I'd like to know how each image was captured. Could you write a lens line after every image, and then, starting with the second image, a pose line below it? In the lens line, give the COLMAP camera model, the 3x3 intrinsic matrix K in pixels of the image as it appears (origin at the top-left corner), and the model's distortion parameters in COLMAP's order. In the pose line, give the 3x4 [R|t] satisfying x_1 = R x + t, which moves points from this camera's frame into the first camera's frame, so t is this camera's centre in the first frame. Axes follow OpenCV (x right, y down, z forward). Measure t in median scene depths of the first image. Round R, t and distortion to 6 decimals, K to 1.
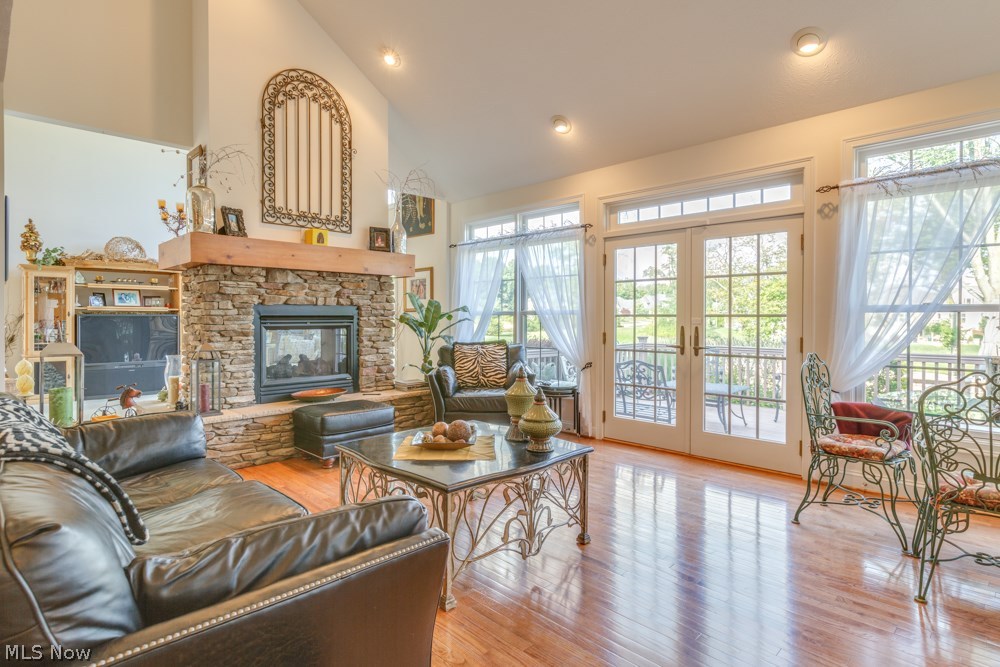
lens RADIAL K [[533.1, 0, 503.7], [0, 533.1, 322.0], [0, 0, 1]] dist [0.001901, 0.000237]
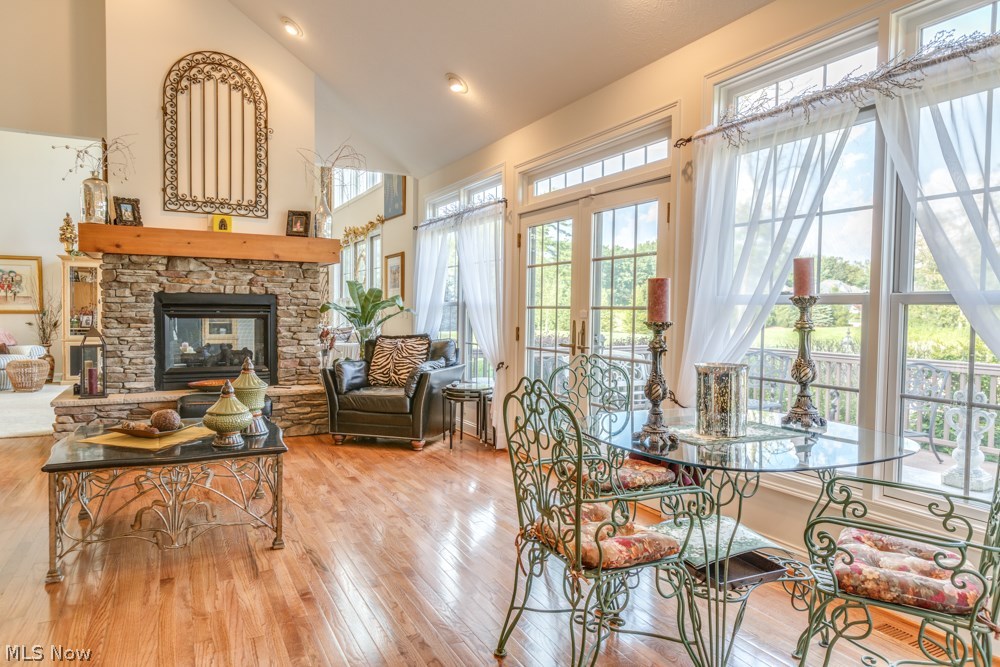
lens RADIAL K [[636.9, 0, 500.0], [0, 636.9, 333.5], [0, 0, 1]] dist [0.000131, 0.000546]
pose [[0.955194, 0.021743, -0.295180, 0.495855], [-0.013587, 0.999468, 0.029652, 0.000269], [0.295668, -0.024312, 0.954981, 0.034997]]
